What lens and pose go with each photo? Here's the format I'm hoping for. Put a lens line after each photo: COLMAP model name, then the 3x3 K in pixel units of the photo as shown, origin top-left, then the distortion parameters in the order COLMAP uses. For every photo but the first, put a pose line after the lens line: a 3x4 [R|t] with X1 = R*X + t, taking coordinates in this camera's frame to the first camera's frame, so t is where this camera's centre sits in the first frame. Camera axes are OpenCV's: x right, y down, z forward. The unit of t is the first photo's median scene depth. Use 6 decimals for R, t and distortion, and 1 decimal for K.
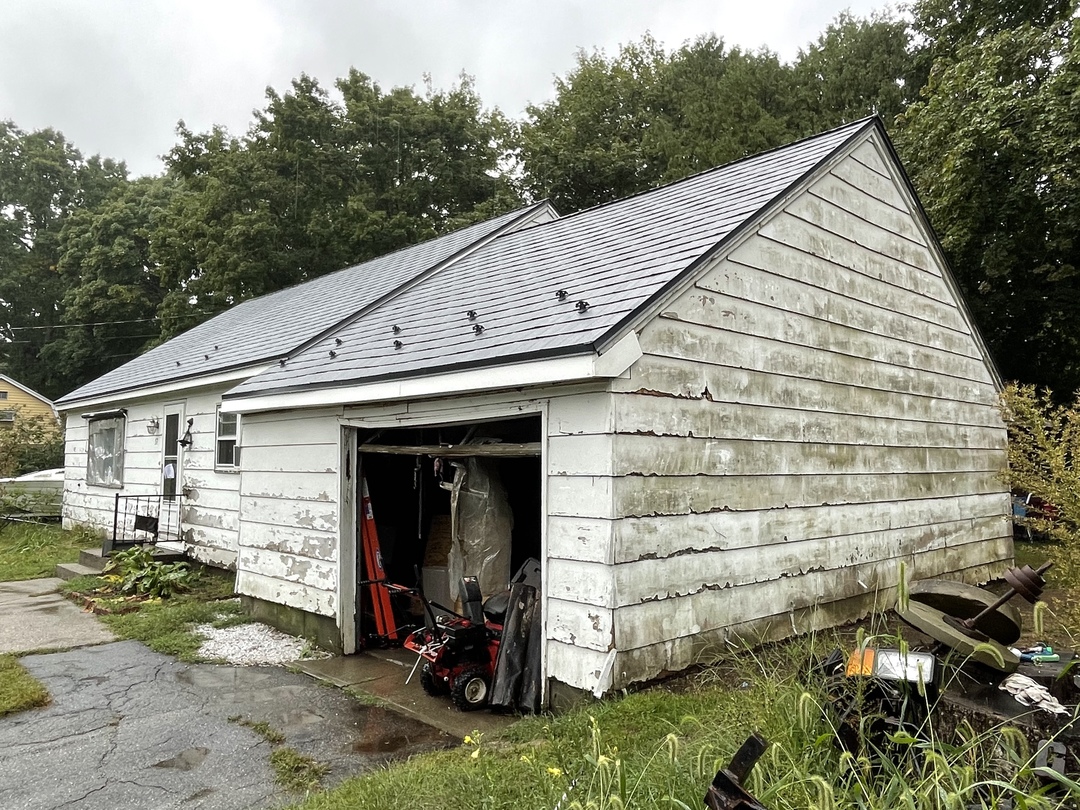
lens RADIAL K [[799.0, 0, 540.0], [0, 799.0, 405.0], [0, 0, 1]] dist [-0.006098, -0.001918]
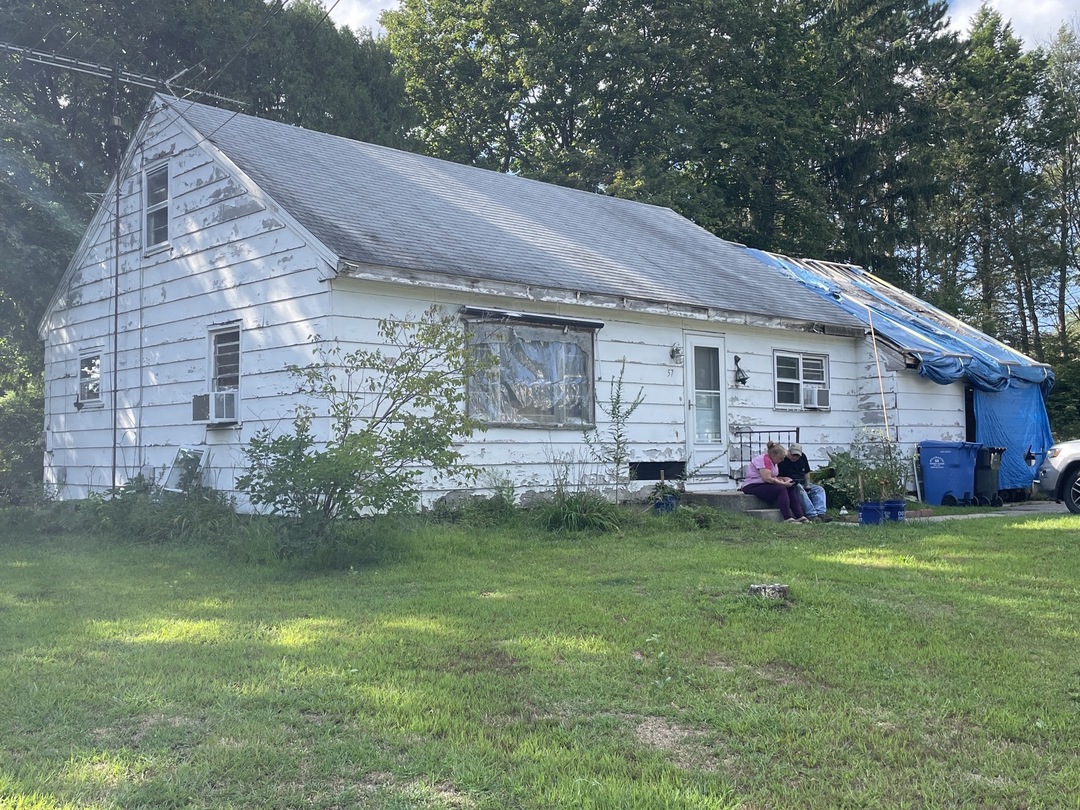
lens RADIAL K [[997.6, 0, 539.9], [0, 997.6, 441.5], [0, 0, 1]] dist [0.003126, 0.003237]
pose [[0.070394, 0.014886, 0.997408, -2.470681], [-0.055762, 0.998384, -0.010965, 0.220029], [-0.995959, -0.054845, 0.071110, 1.686263]]
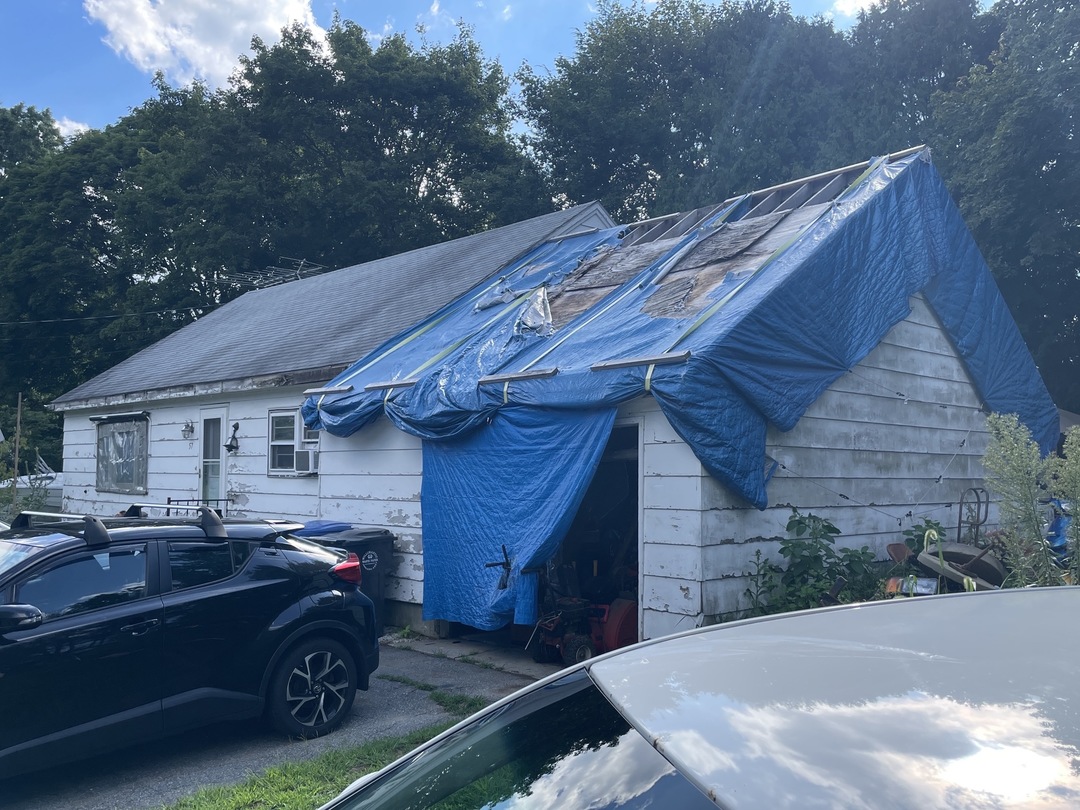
lens RADIAL K [[997.6, 0, 539.9], [0, 997.6, 441.5], [0, 0, 1]] dist [0.003126, 0.003237]
pose [[0.999887, 0.004820, 0.014220, -0.116591], [-0.005388, 0.999179, 0.040153, -0.016678], [-0.014015, -0.040225, 0.999092, -0.349301]]
